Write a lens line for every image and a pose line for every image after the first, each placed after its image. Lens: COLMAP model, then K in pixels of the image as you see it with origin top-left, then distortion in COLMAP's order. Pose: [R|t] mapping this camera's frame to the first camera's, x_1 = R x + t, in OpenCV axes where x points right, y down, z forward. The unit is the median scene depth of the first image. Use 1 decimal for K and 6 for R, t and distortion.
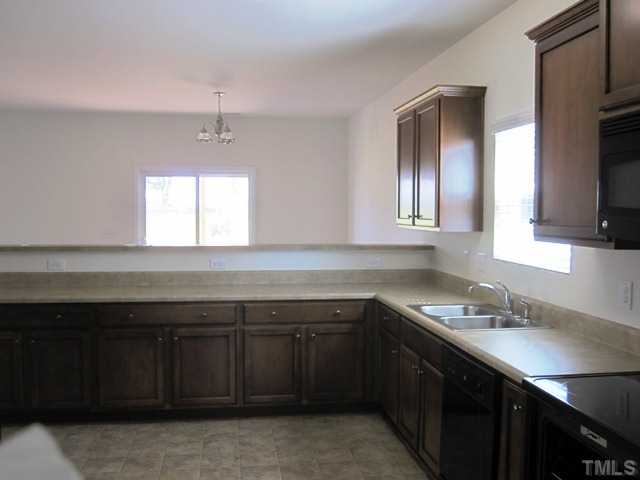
lens RADIAL K [[617.6, 0, 320.5], [0, 617.6, 217.0], [0, 0, 1]] dist [-0.002430, 0.000817]
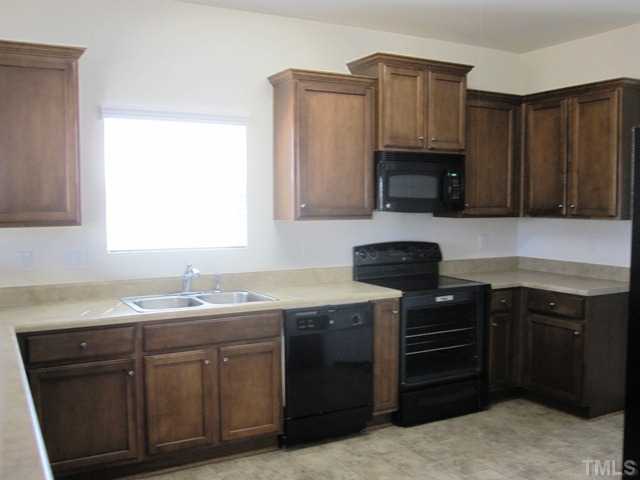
lens RADIAL K [[638.8, 0, 320.0], [0, 638.8, 240.0], [0, 0, 1]] dist [-0.005108, -0.006257]
pose [[-0.338542, -0.056450, 0.939256, -1.069932], [0.011617, 0.997872, 0.064160, -0.009713], [-0.940879, 0.032633, -0.337166, 1.461849]]
